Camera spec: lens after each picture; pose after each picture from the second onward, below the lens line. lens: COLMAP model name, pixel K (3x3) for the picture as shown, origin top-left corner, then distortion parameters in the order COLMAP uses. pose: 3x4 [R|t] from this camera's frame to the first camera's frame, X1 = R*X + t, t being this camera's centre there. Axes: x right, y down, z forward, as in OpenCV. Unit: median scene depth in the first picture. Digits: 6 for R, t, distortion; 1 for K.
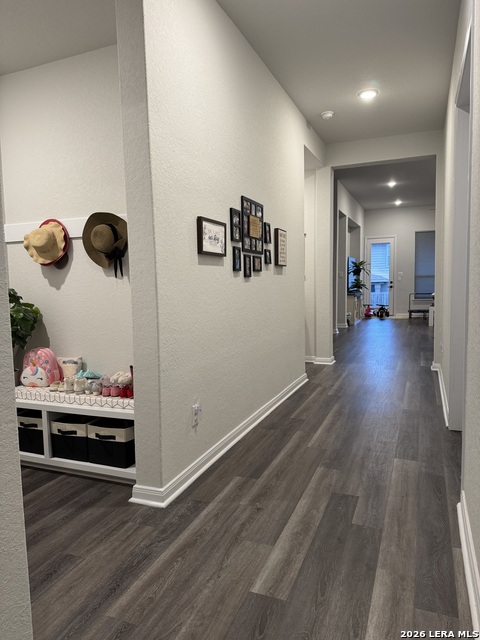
lens RADIAL K [[447.0, 0, 240.0], [0, 447.0, 323.0], [0, 0, 1]] dist [0.094705, -0.128230]
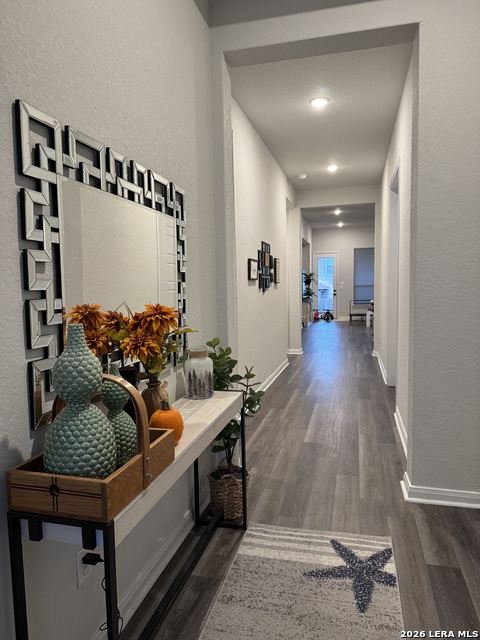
lens RADIAL K [[445.1, 0, 240.0], [0, 445.1, 320.0], [0, 0, 1]] dist [0.182802, -0.123824]
pose [[0.991126, -0.004094, 0.132859, -0.315260], [0.006446, 0.999830, -0.017280, 0.026761], [-0.132766, 0.017983, 0.990984, -0.619355]]
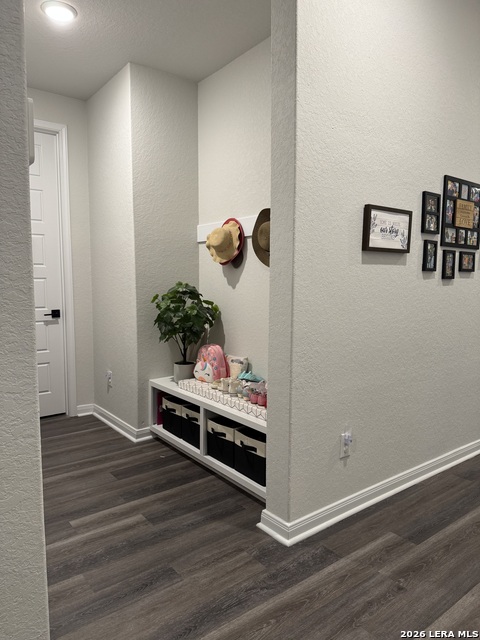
lens RADIAL K [[447.0, 0, 240.0], [0, 447.0, 323.0], [0, 0, 1]] dist [0.094705, -0.128230]
pose [[0.863737, 0.071600, -0.498830, 0.119650], [-0.067122, 0.997381, 0.026936, -0.025992], [0.499452, 0.010217, 0.866281, 0.155179]]
